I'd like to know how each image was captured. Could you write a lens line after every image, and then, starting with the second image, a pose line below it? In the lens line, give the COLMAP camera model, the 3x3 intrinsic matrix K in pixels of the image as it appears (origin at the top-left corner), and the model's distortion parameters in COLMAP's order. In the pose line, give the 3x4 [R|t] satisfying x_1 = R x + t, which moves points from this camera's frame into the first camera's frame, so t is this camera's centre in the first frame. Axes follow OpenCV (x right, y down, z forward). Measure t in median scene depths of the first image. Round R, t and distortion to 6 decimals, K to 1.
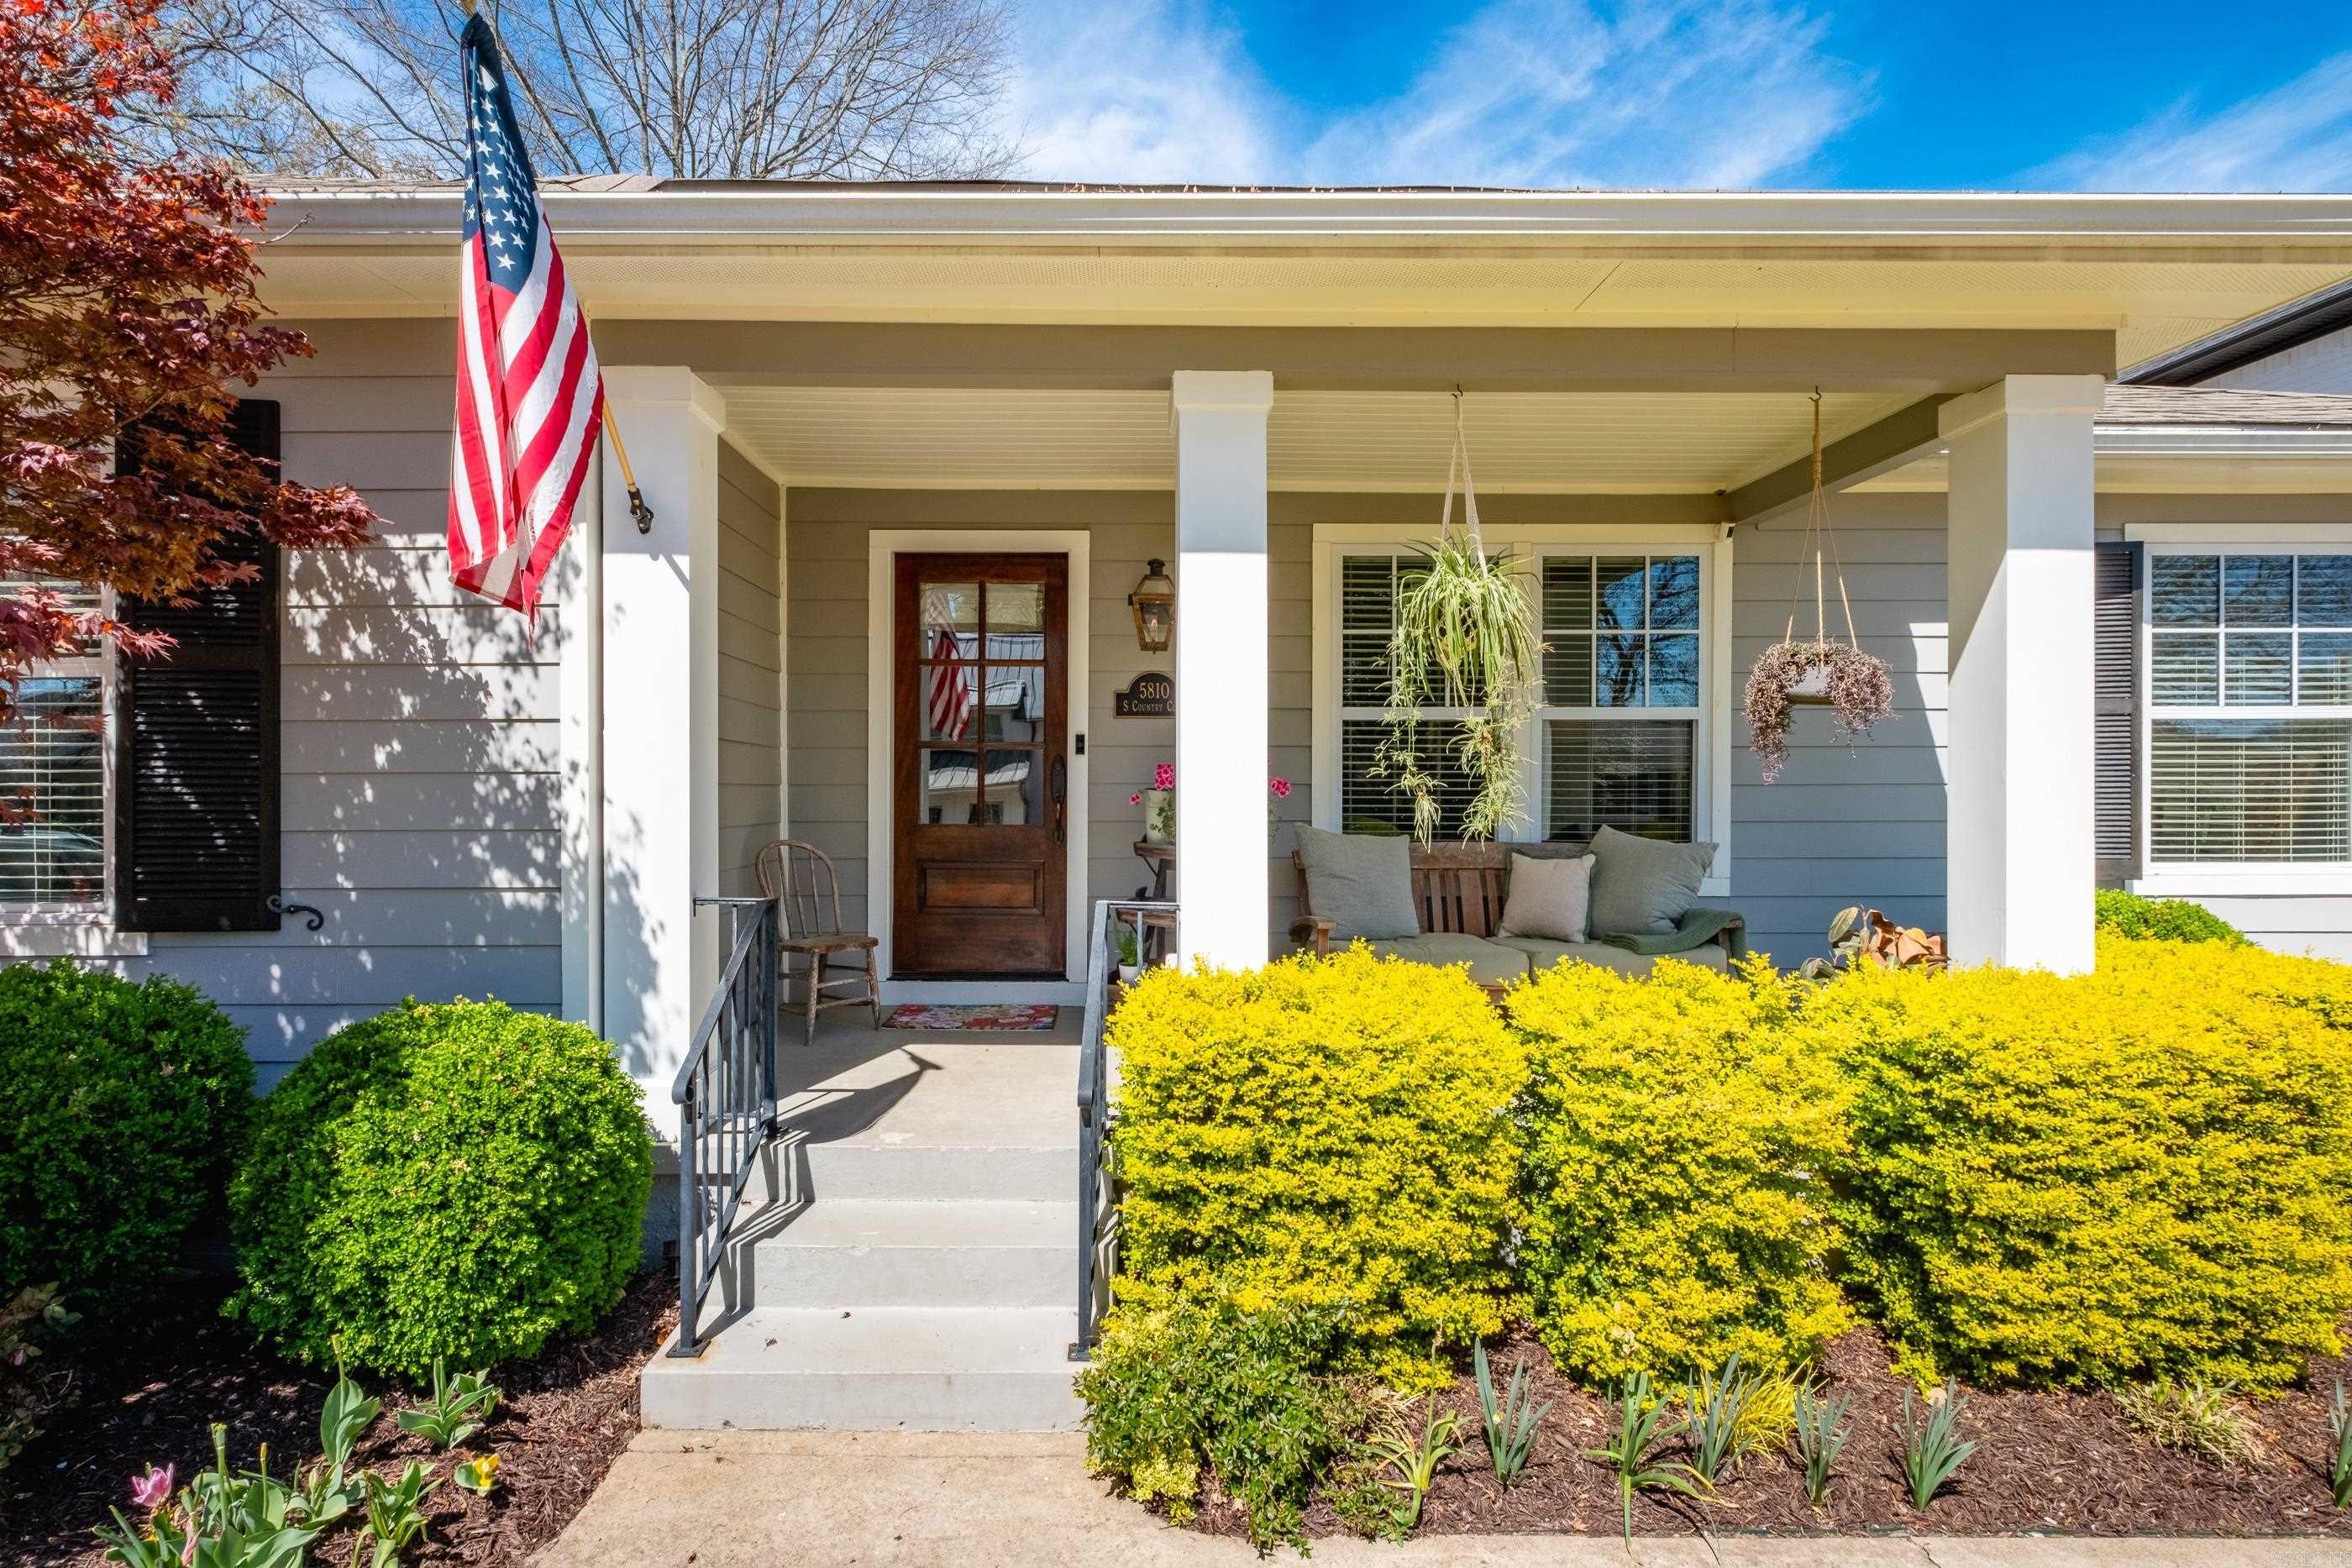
lens RADIAL K [[1155.6, 0, 1176.0], [0, 1155.6, 784.0], [0, 0, 1]] dist [0.002883, 0.000462]
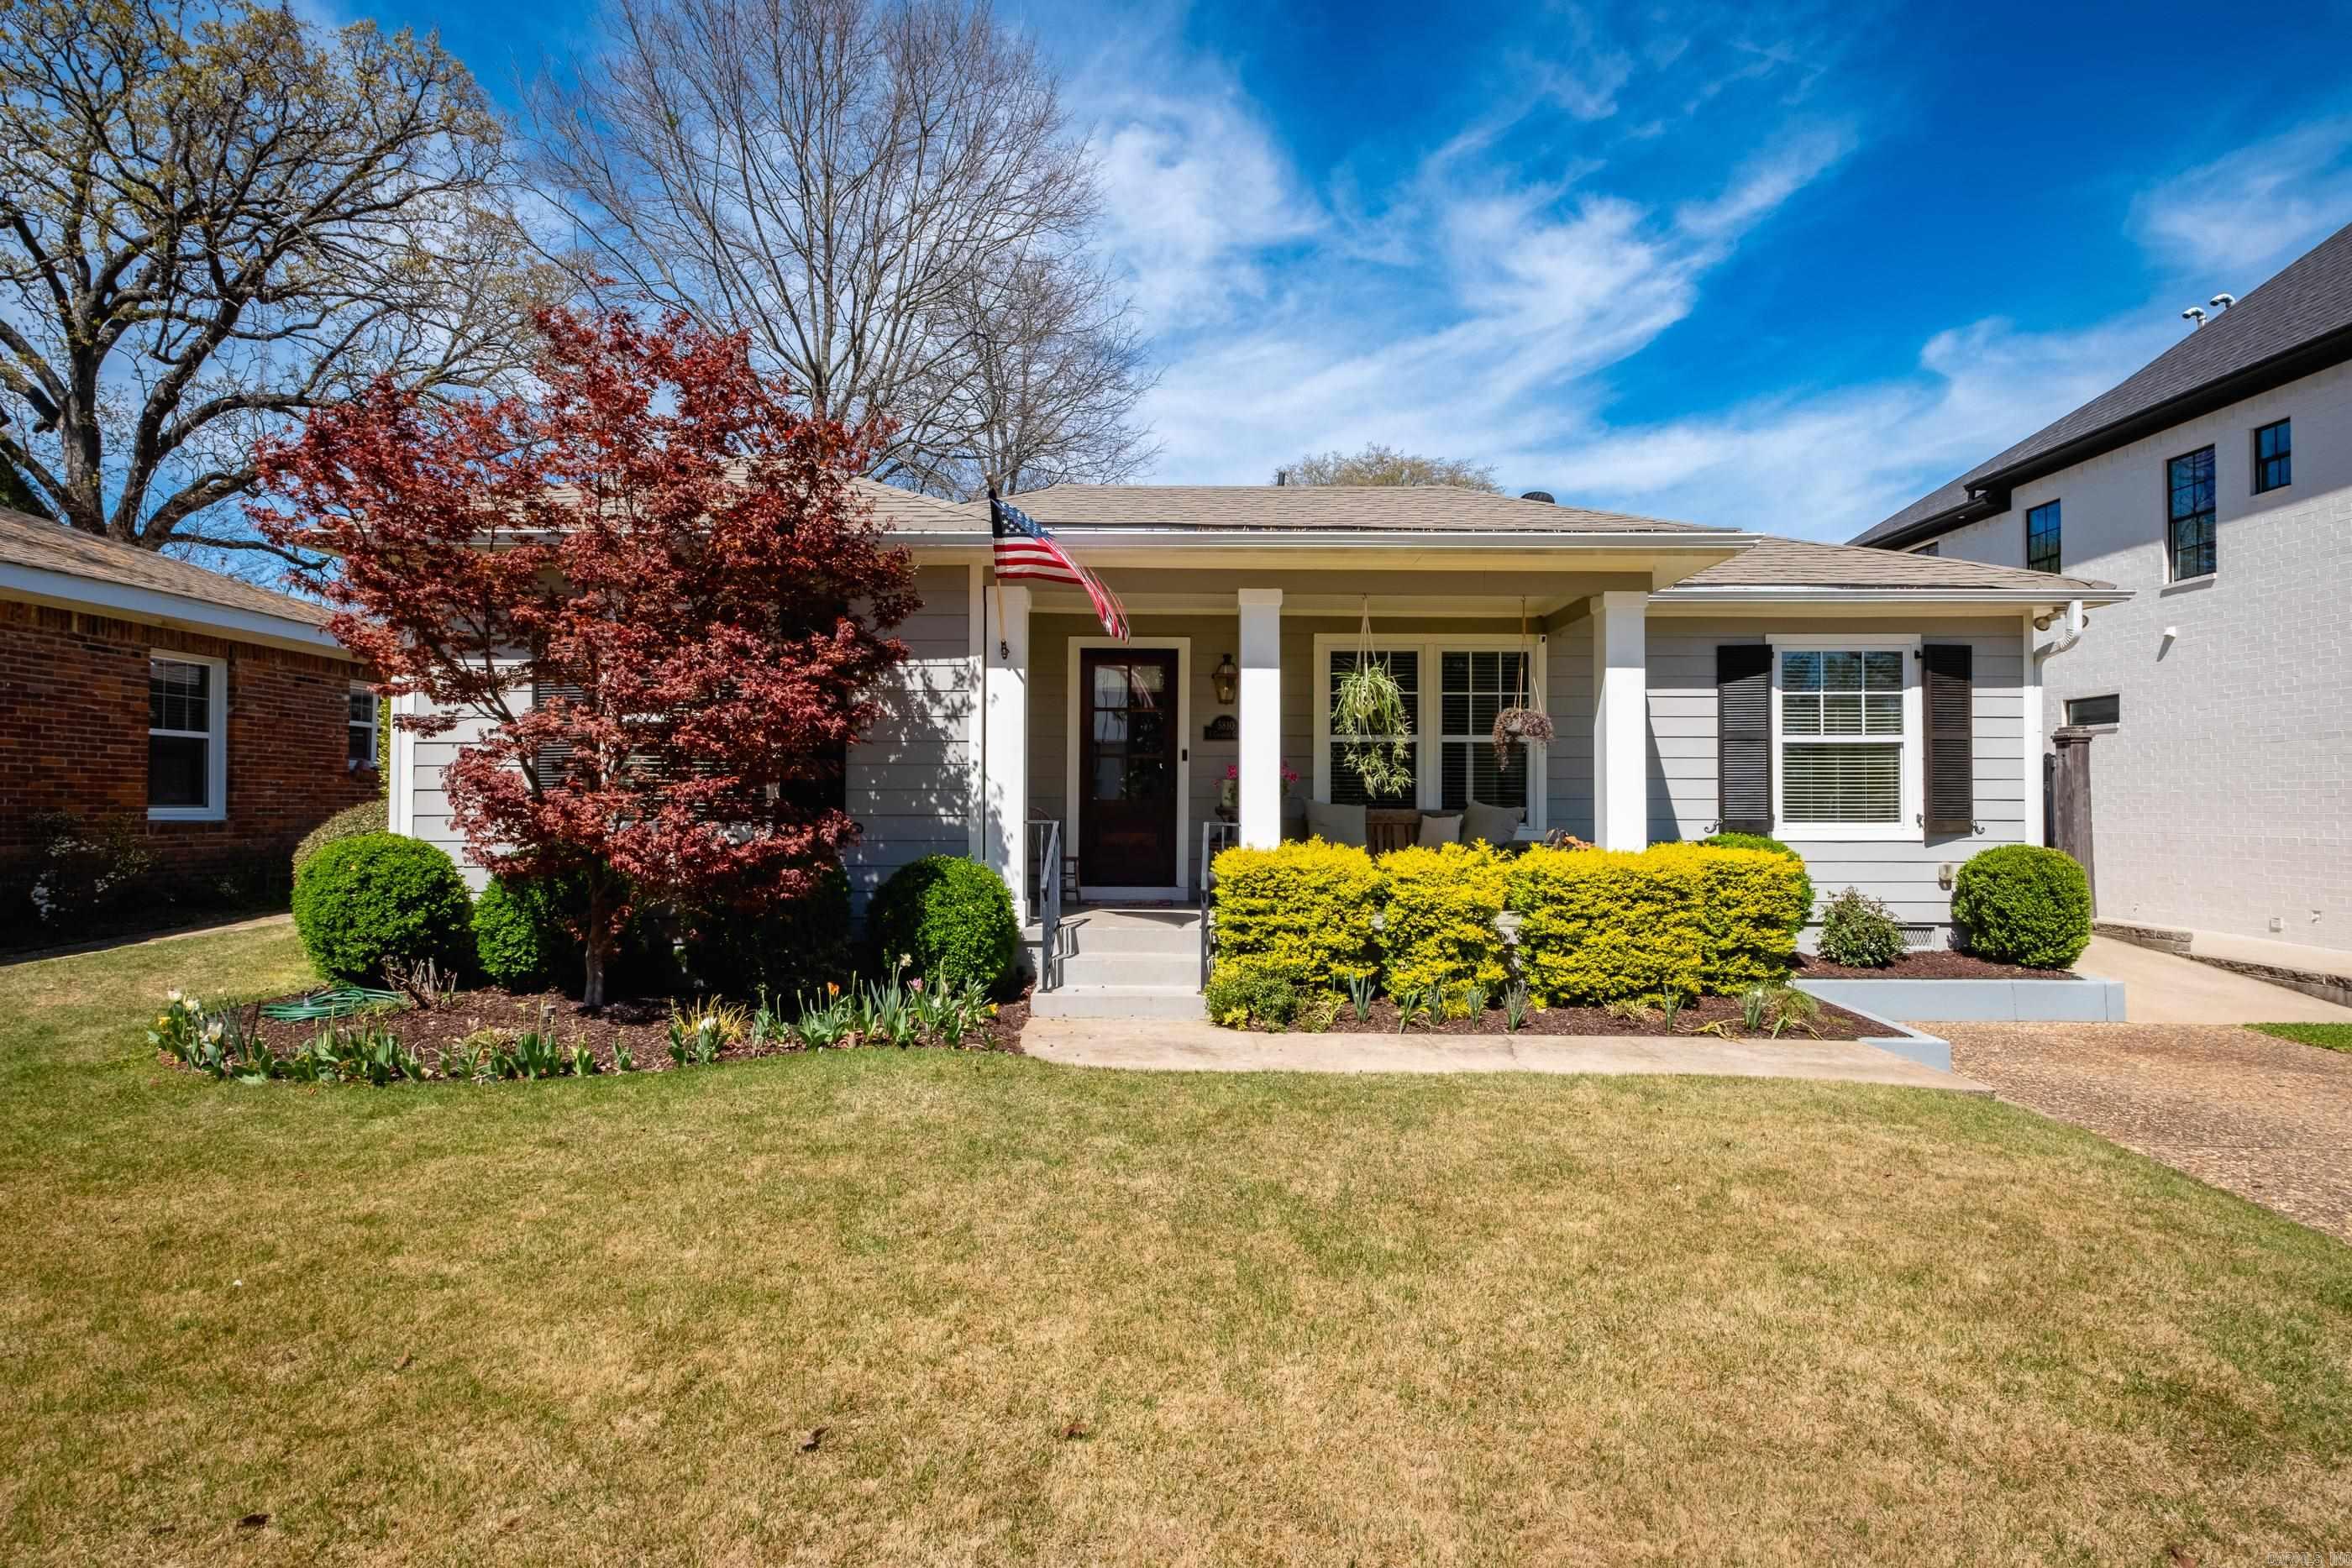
lens RADIAL K [[1155.6, 0, 1176.0], [0, 1155.6, 784.0], [0, 0, 1]] dist [0.002883, 0.000462]
pose [[0.998907, 0.002565, -0.046665, -0.023175], [-0.003480, 0.999803, -0.019525, 0.089424], [0.046605, 0.019666, 0.998720, -1.589210]]
